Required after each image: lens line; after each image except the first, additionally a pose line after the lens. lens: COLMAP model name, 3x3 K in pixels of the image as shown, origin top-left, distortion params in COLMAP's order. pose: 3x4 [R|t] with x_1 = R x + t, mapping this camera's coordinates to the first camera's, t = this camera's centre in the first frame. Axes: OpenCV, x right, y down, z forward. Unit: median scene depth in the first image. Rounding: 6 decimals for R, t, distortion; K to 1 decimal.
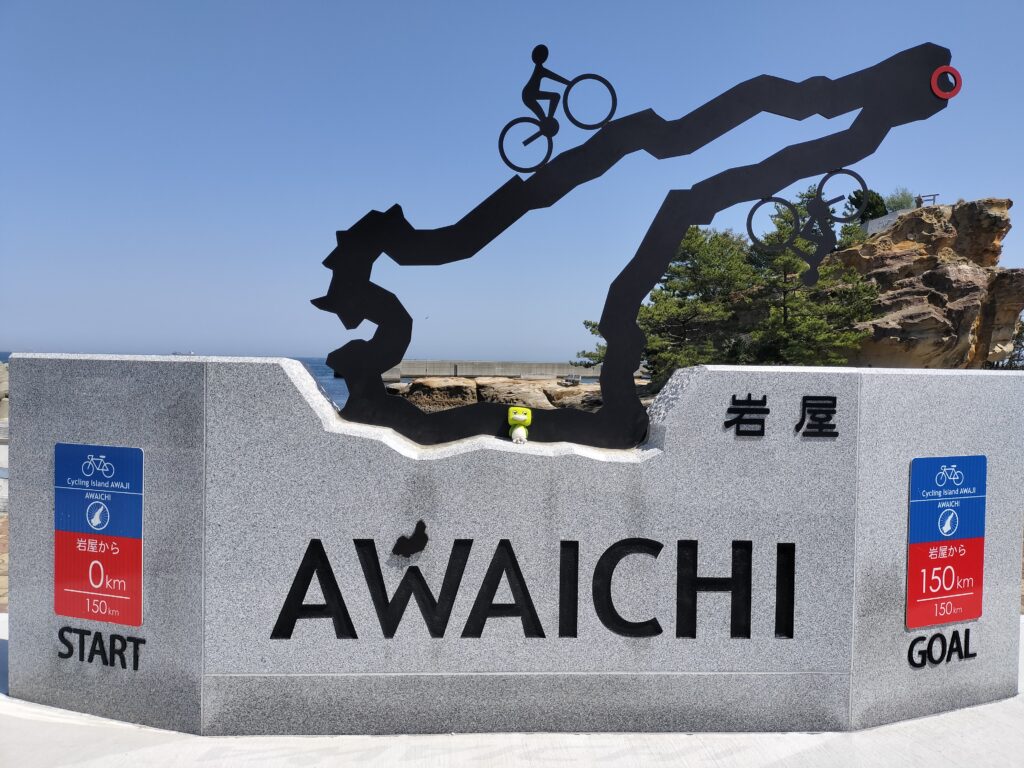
lens RADIAL K [[792.3, 0, 515.5], [0, 792.3, 384.4], [0, 0, 1]] dist [0.018419, -0.015248]
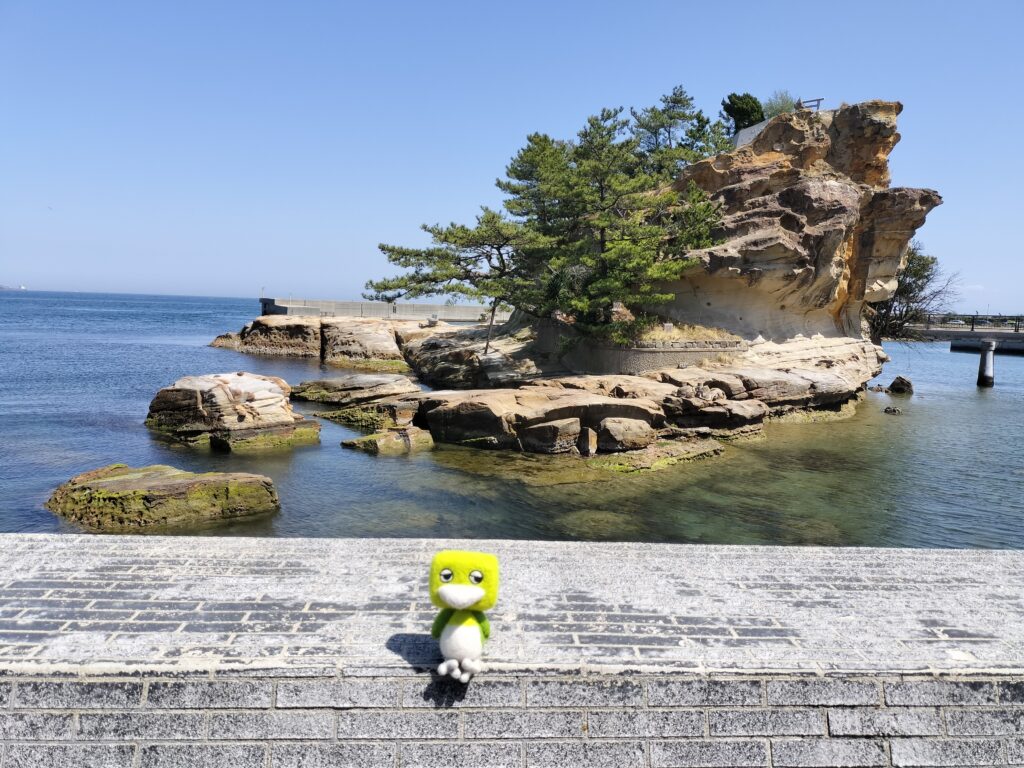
lens RADIAL K [[792.3, 0, 514.9], [0, 792.3, 379.3], [0, 0, 1]] dist [0.018419, -0.015248]
pose [[0.999846, 0.012463, 0.012383, 0.239383], [-0.013221, 0.997914, 0.063191, 0.004978], [-0.011570, -0.063345, 0.997925, 0.187831]]
